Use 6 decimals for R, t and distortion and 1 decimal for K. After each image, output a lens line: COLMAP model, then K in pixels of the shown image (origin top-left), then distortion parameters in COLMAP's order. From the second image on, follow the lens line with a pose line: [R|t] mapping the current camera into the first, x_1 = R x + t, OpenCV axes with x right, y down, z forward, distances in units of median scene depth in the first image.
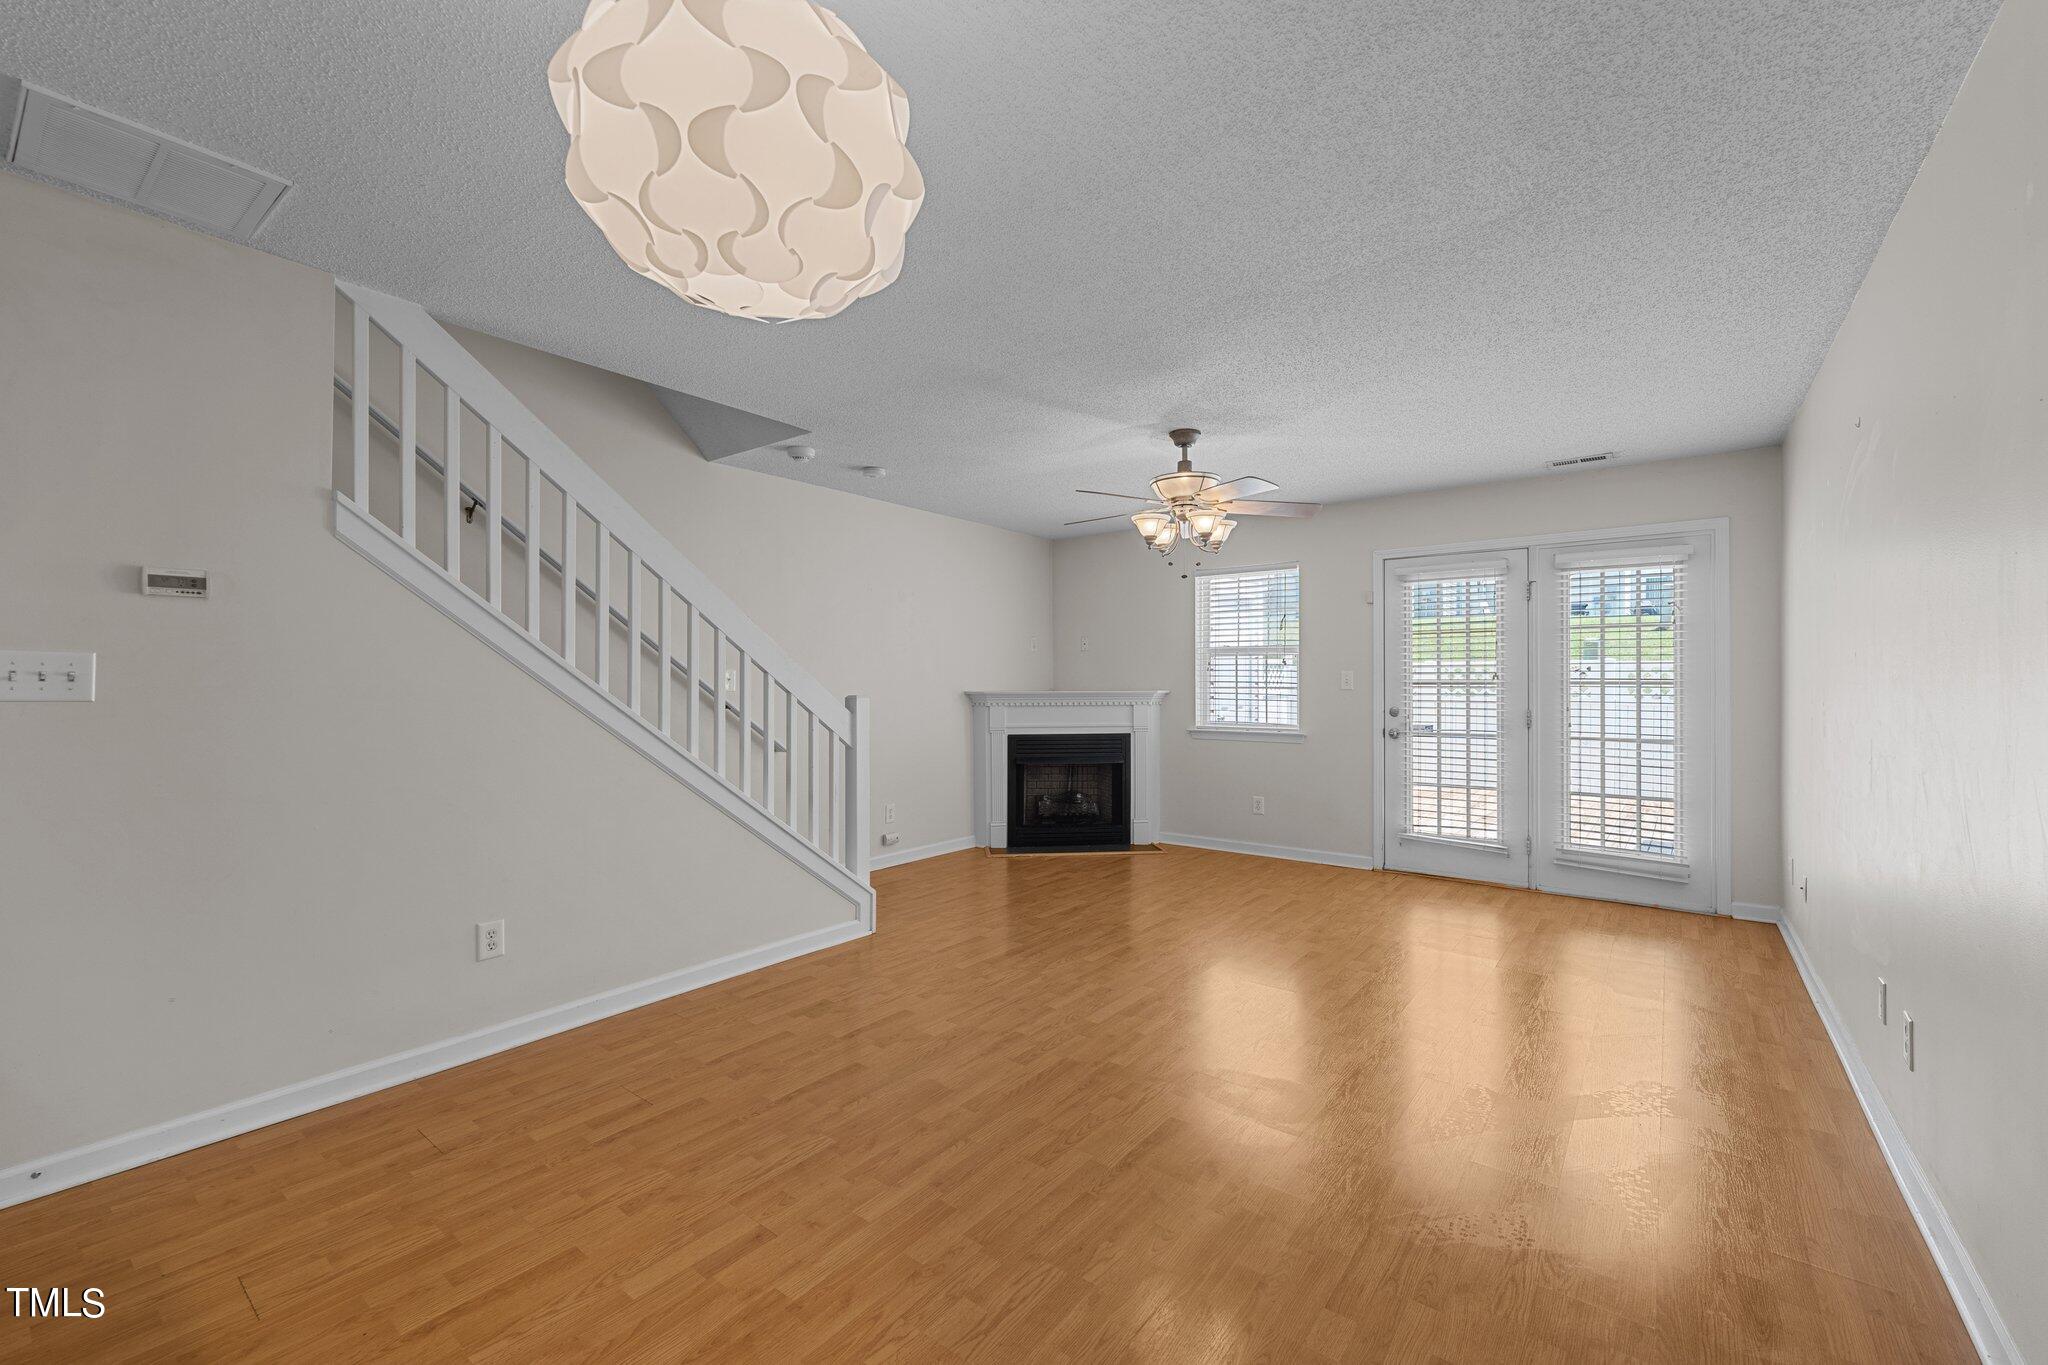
lens RADIAL K [[836.8, 0, 1027.5], [0, 836.8, 682.2], [0, 0, 1]] dist [0.001166, -0.000835]
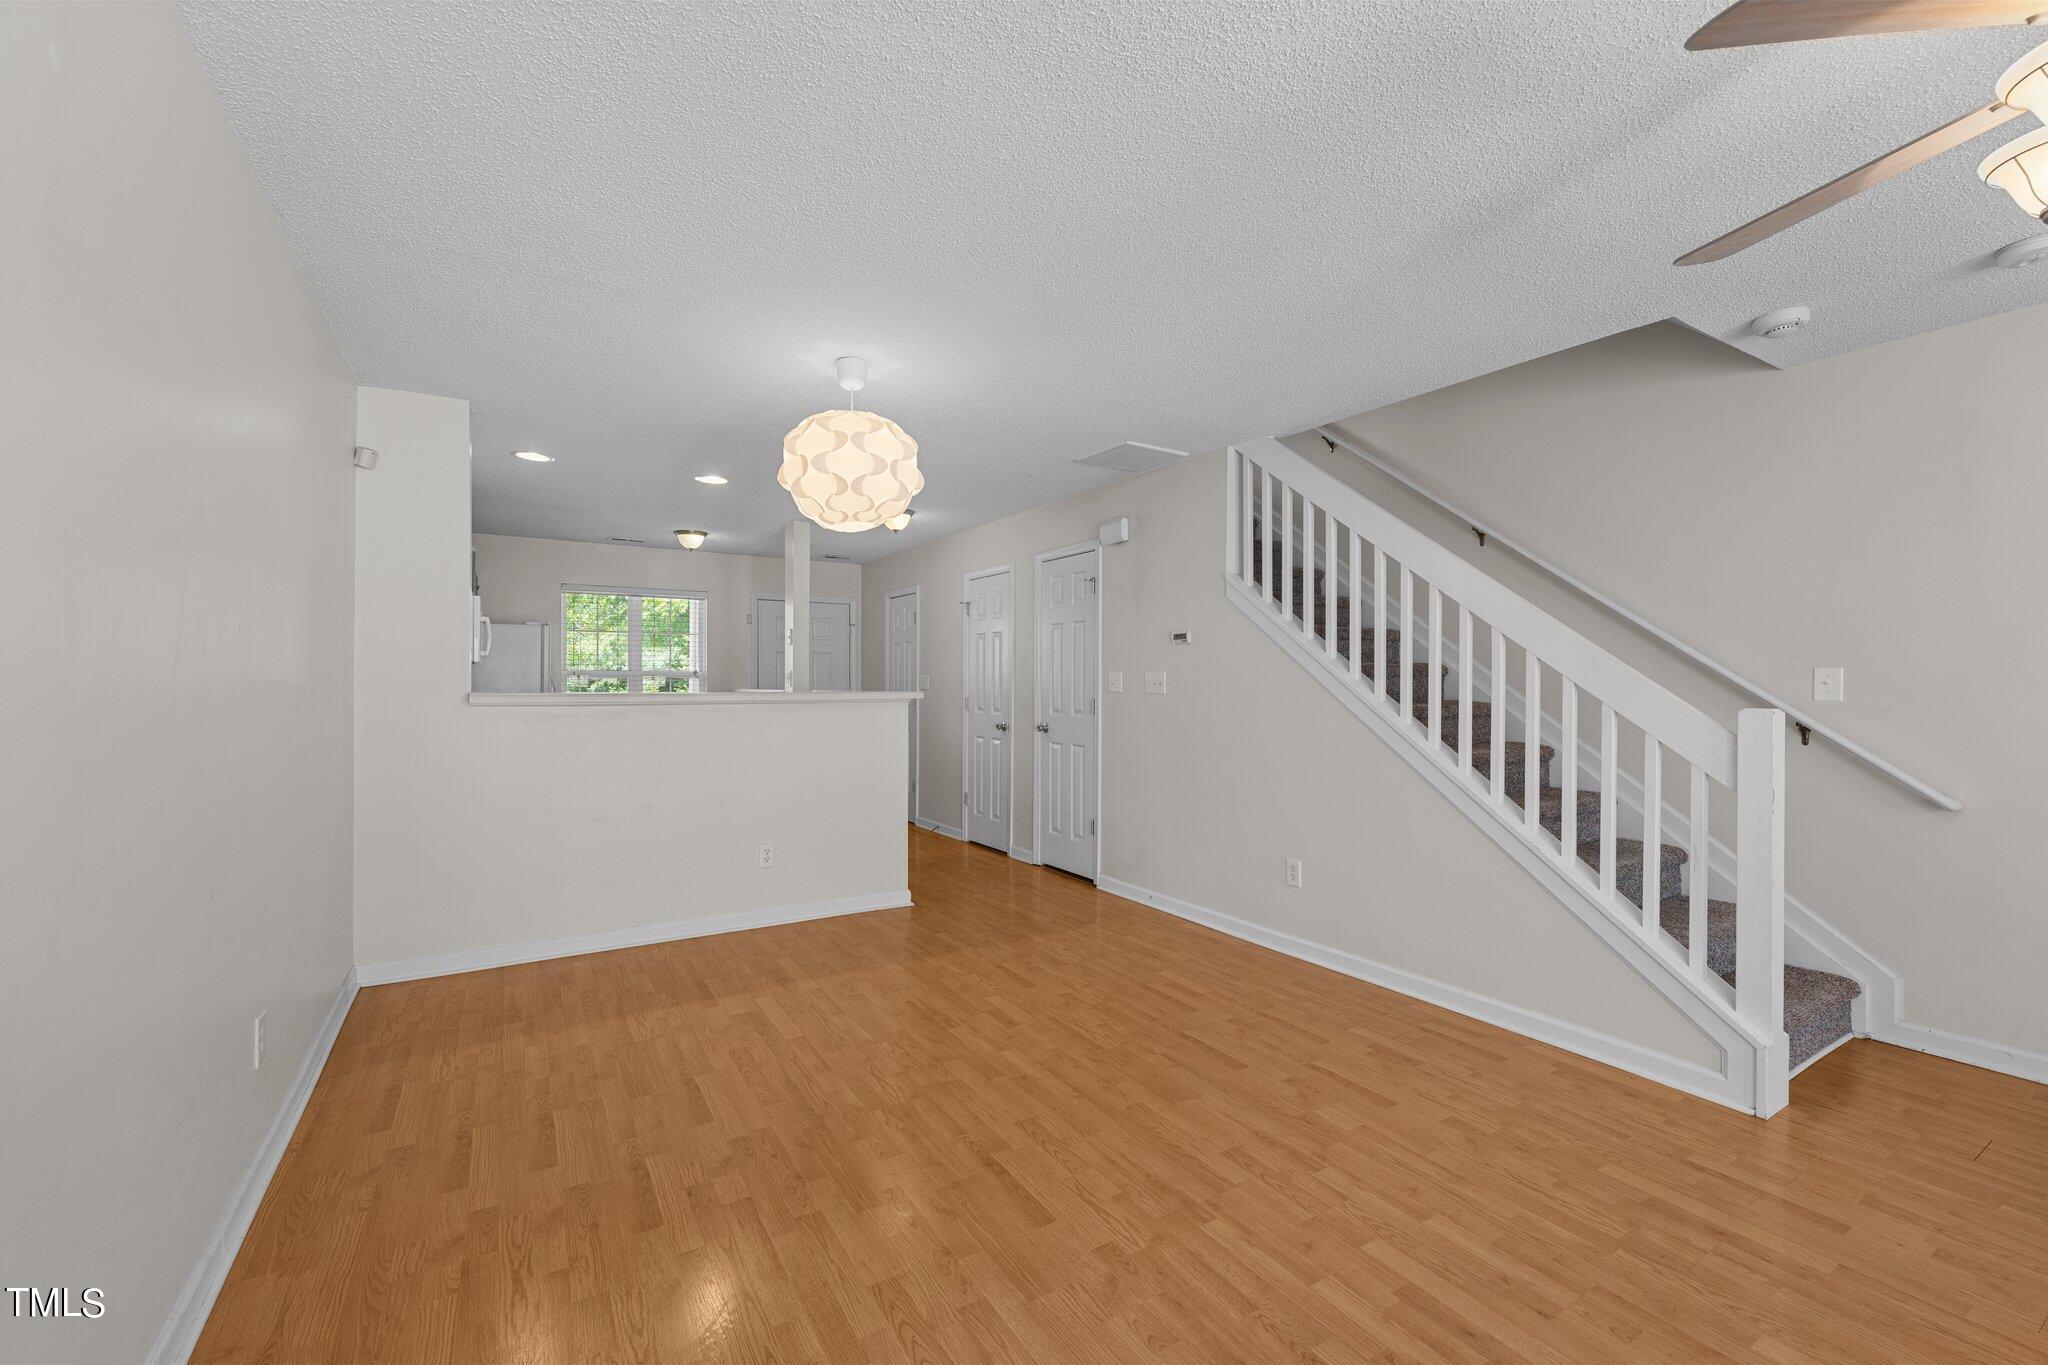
lens RADIAL K [[836.8, 0, 1017.8], [0, 836.8, 682.7], [0, 0, 1]] dist [0.001166, -0.000835]
pose [[-0.359740, -0.004427, -0.933042, 0.468752], [-0.003188, 0.999989, -0.003515, 0.000949], [0.933047, 0.001710, -0.359750, 0.623518]]
